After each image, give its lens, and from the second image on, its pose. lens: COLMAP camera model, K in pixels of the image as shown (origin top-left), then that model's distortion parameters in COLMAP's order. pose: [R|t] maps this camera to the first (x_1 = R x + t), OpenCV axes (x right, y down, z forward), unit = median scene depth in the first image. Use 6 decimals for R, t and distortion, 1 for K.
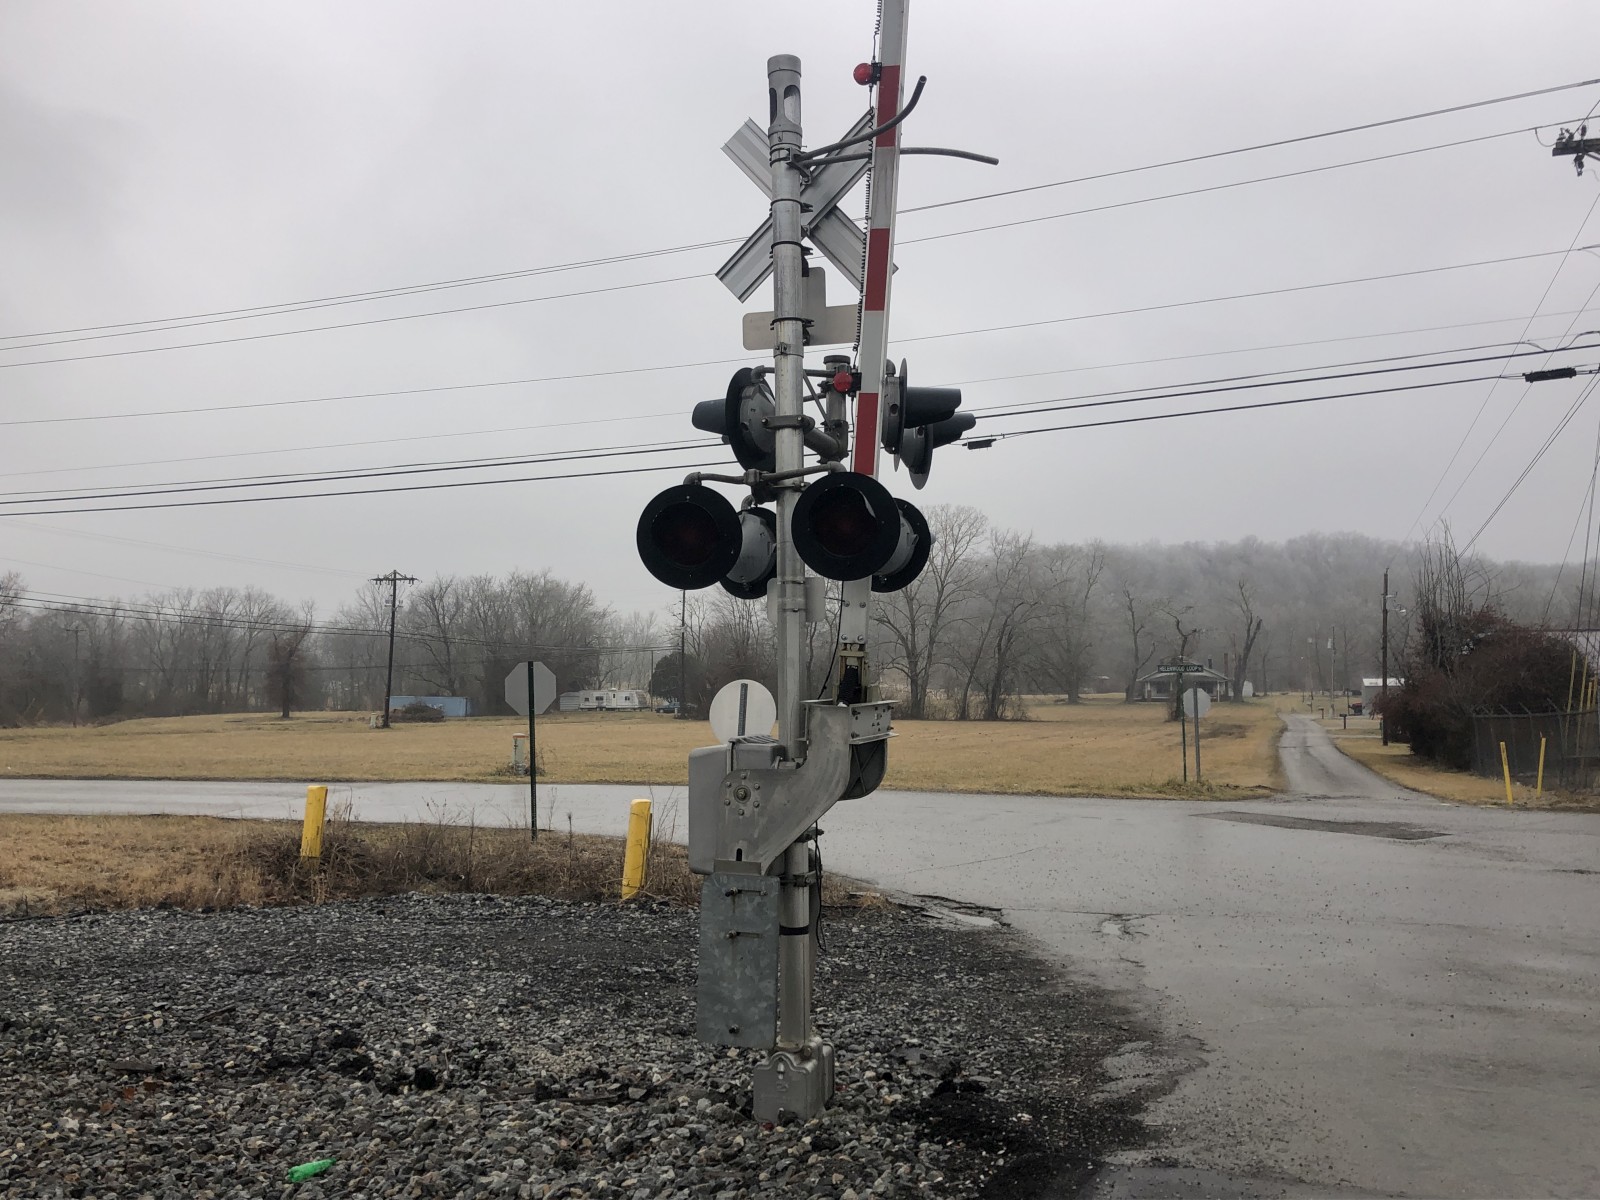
lens RADIAL K [[1365.3, 0, 796.4], [0, 1365.3, 601.9], [0, 0, 1]] dist [0.019877, 0.008121]
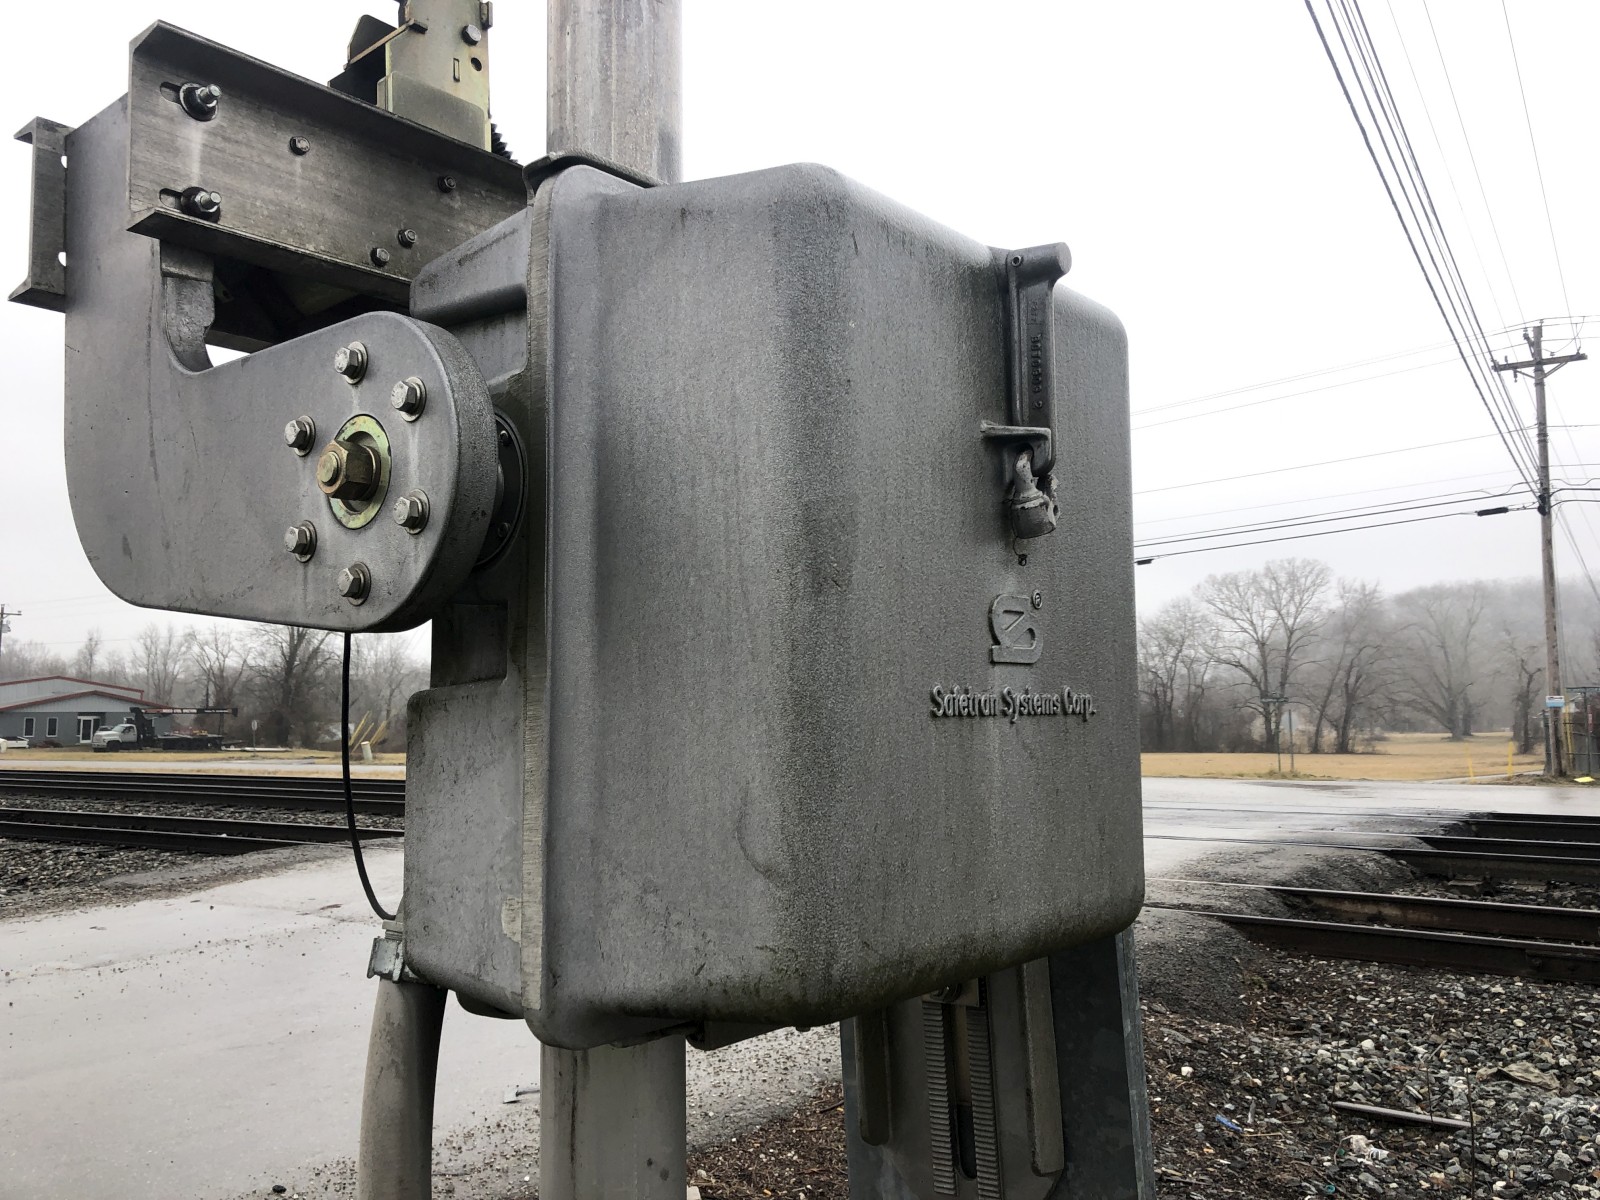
lens RADIAL K [[1290.1, 0, 800.6], [0, 1290.1, 601.8], [0, 0, 1]] dist [0.007550, 0.000624]
pose [[0.954804, -0.031791, -0.295532, 0.037978], [0.021053, 0.999000, -0.039445, -0.003089], [0.296490, 0.031440, 0.954518, -0.114560]]
